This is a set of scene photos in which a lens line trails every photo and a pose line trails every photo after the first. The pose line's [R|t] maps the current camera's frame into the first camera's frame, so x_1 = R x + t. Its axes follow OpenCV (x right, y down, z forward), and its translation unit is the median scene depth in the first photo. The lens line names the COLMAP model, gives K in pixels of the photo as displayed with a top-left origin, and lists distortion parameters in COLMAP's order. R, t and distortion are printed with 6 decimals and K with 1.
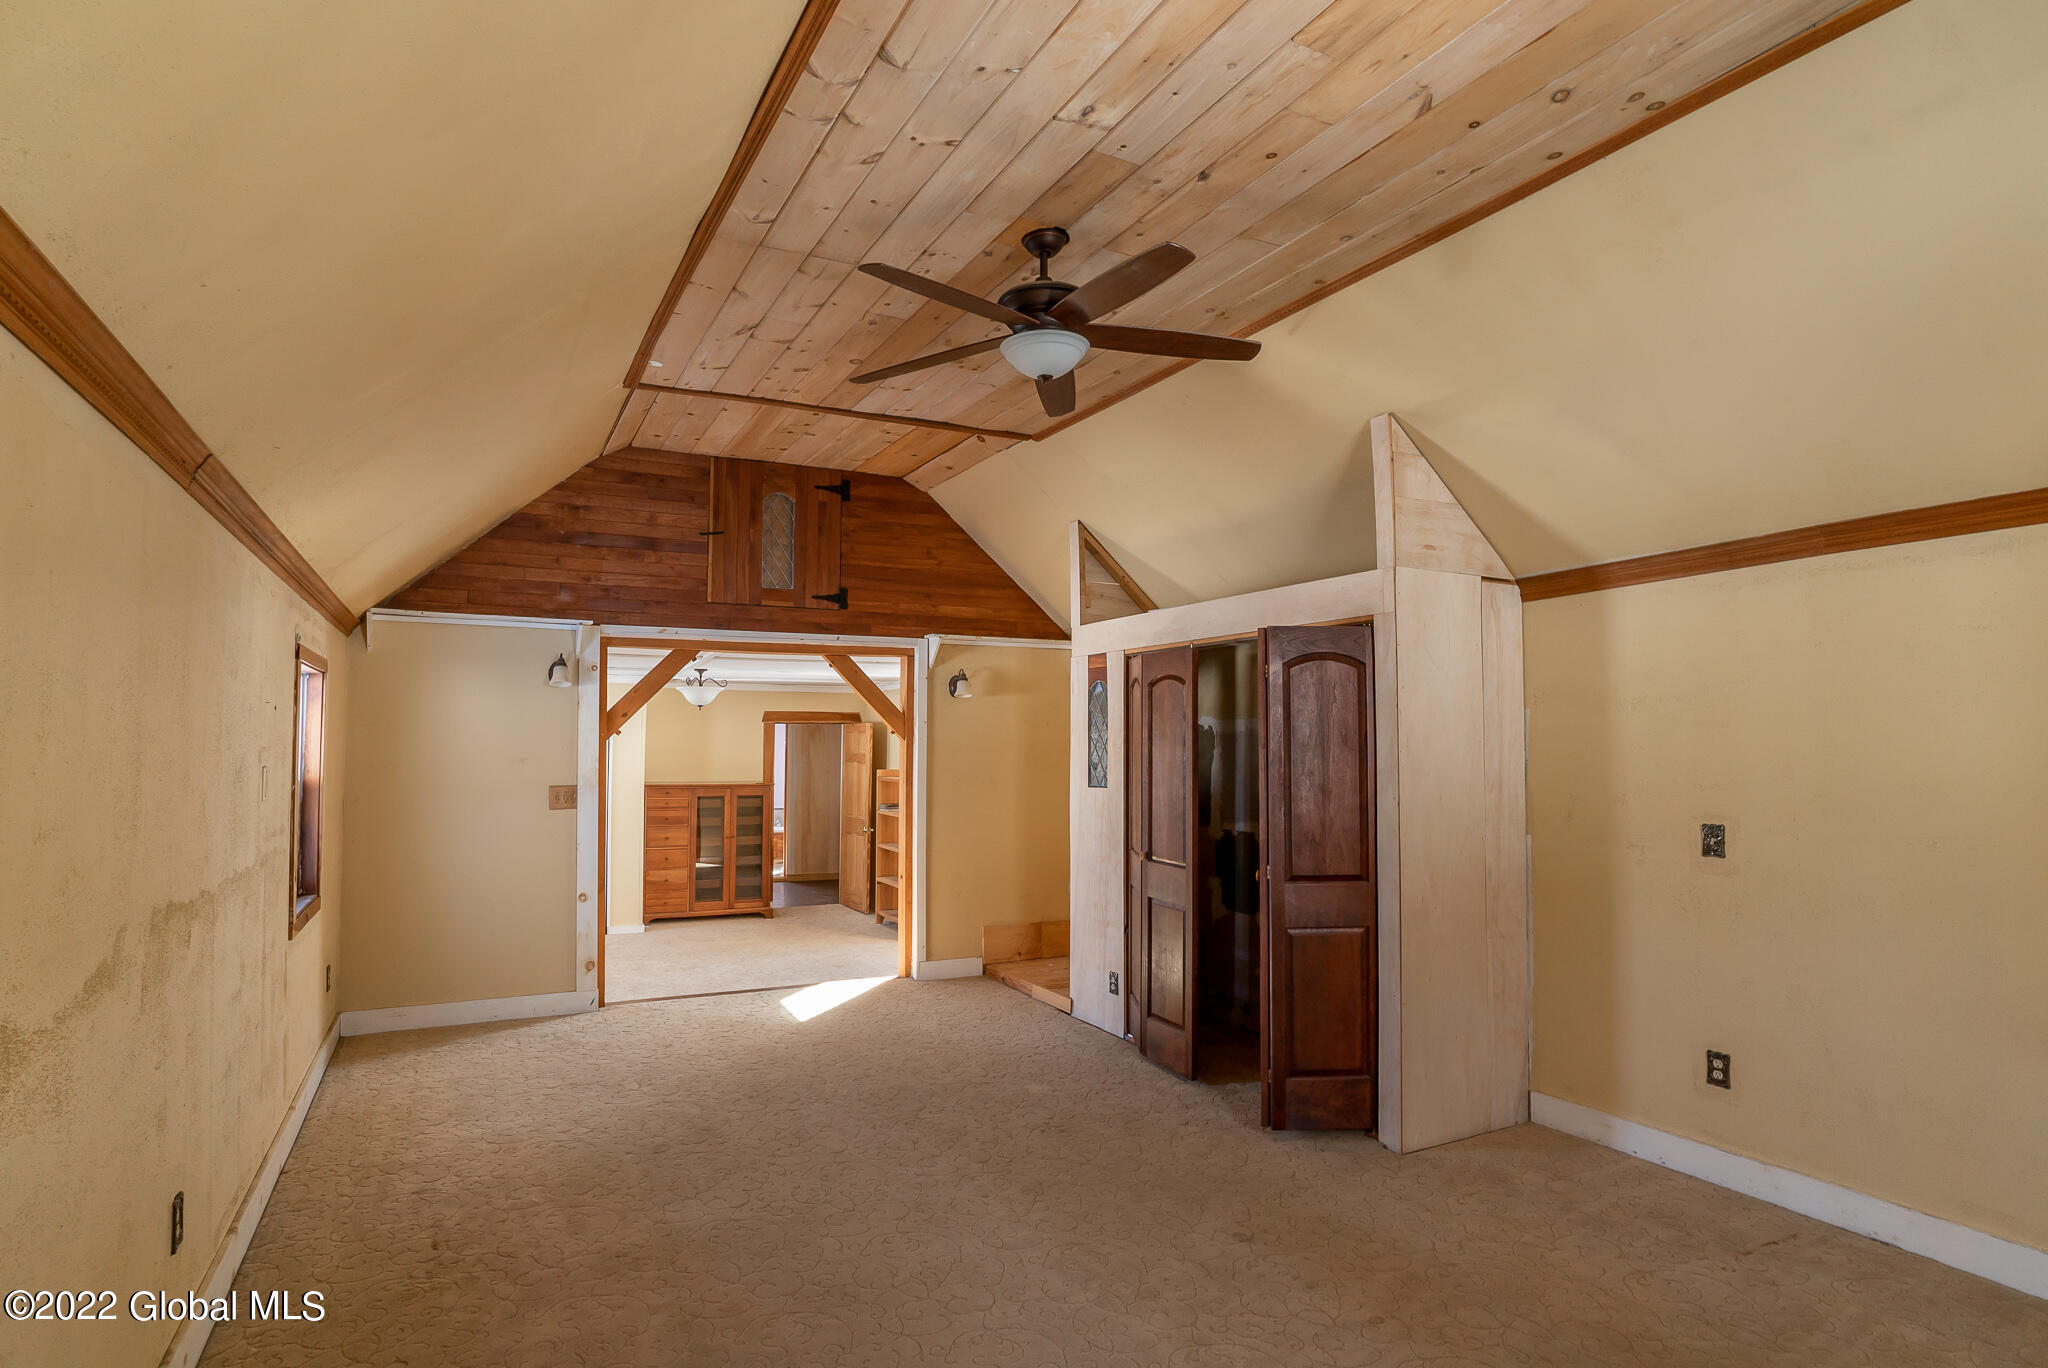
lens RADIAL K [[1127.6, 0, 1024.0], [0, 1127.6, 684.0], [0, 0, 1]] dist [-0.004484, -0.000449]
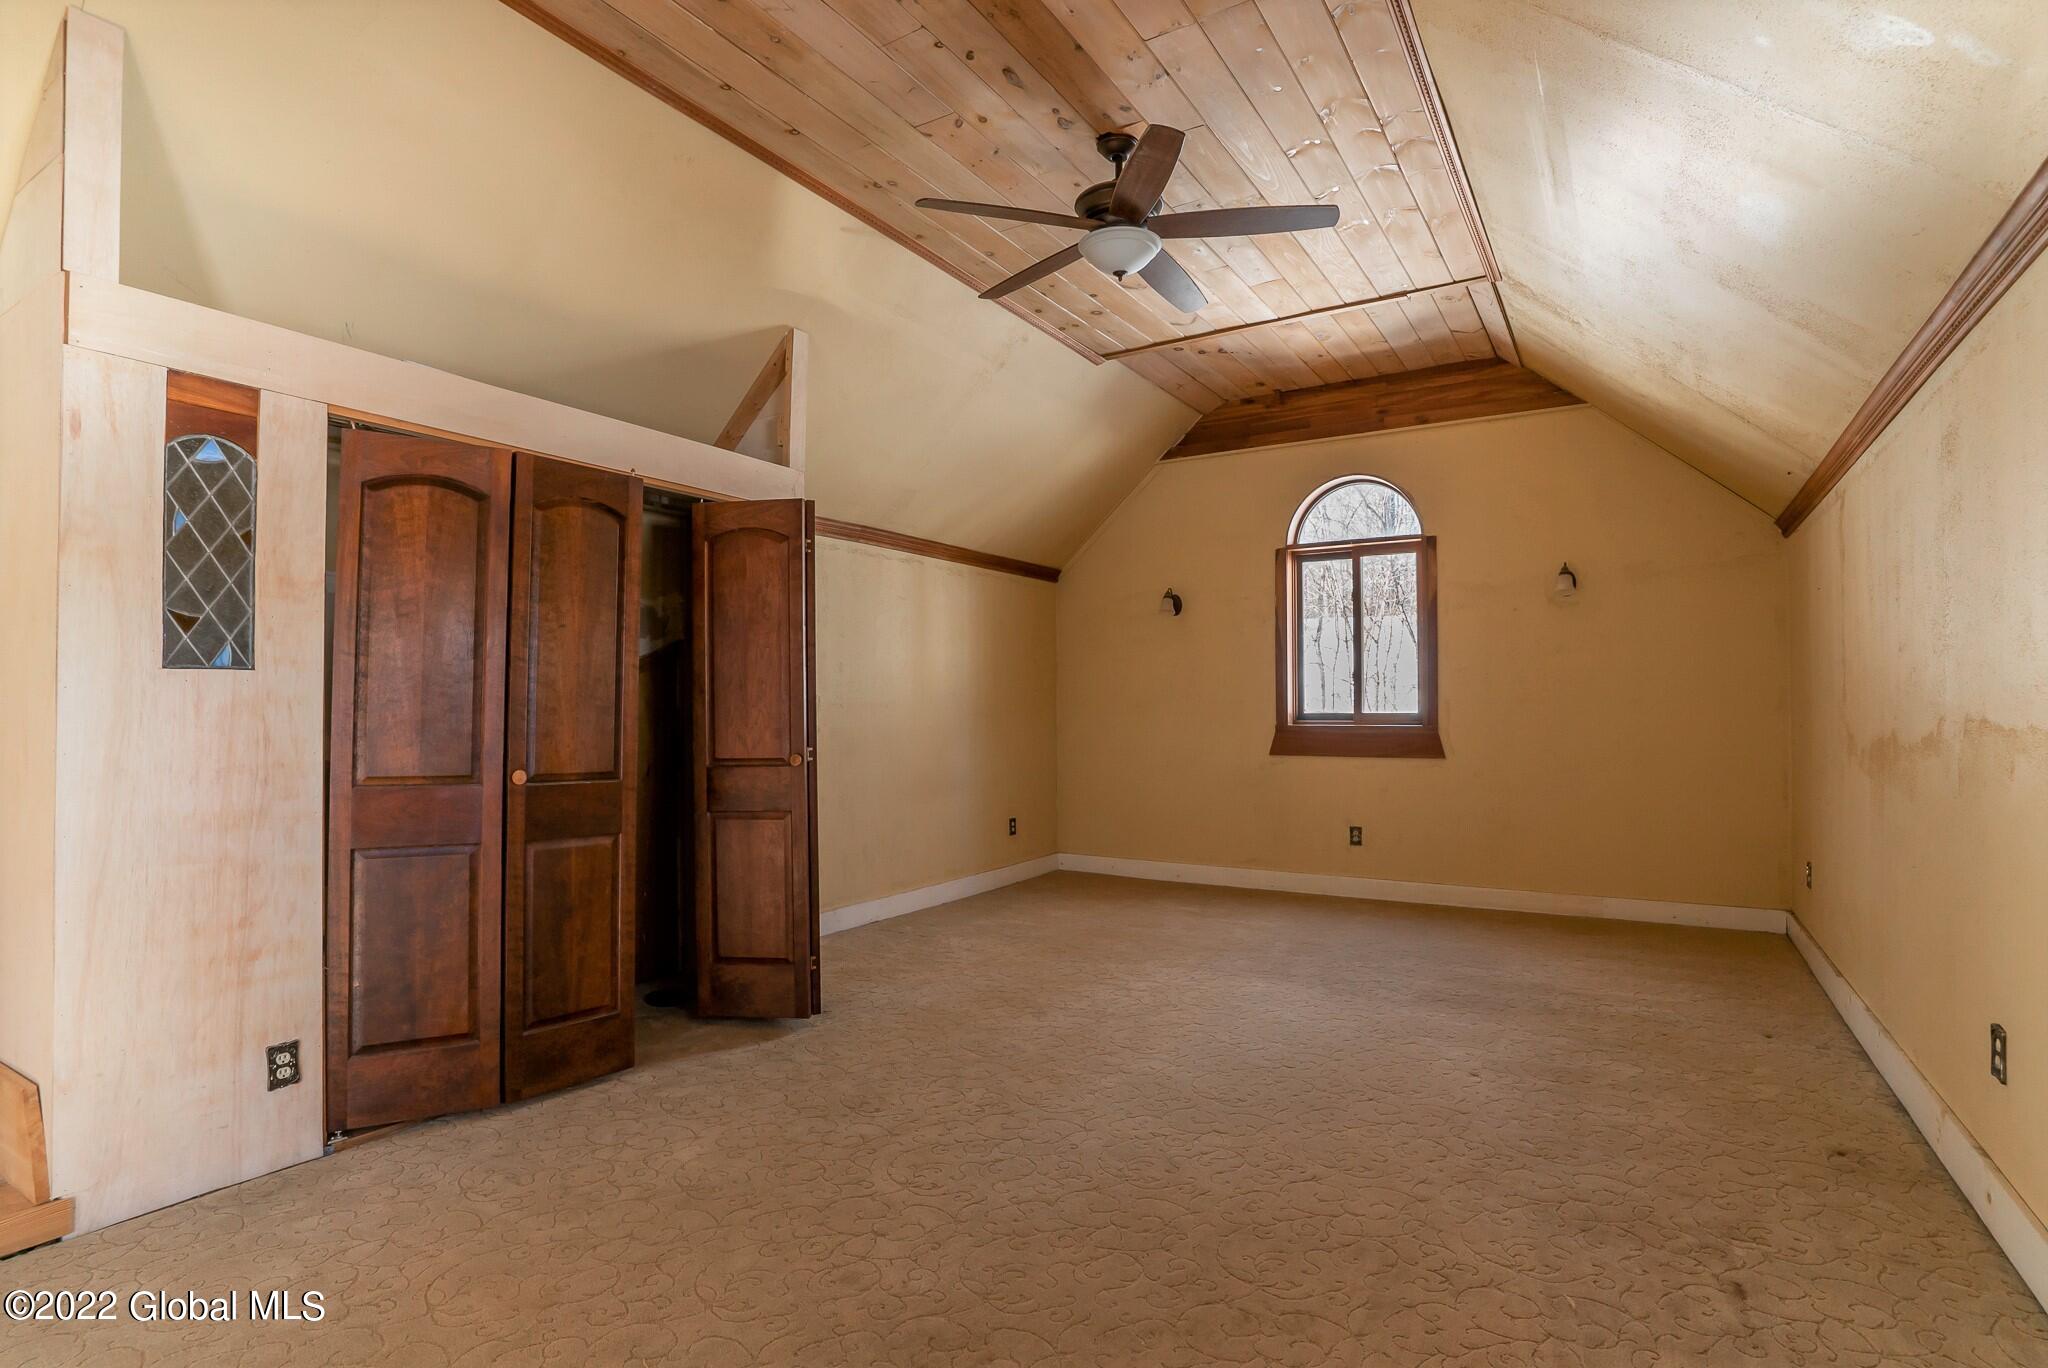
lens RADIAL K [[1005.8, 0, 987.3], [0, 1005.8, 679.1], [0, 0, 1]] dist [0.013005, 0.000274]
pose [[-0.493285, 0.036588, 0.869098, -0.467377], [-0.052762, 0.996017, -0.071878, 0.113508], [-0.868266, -0.081312, -0.489390, 0.969067]]
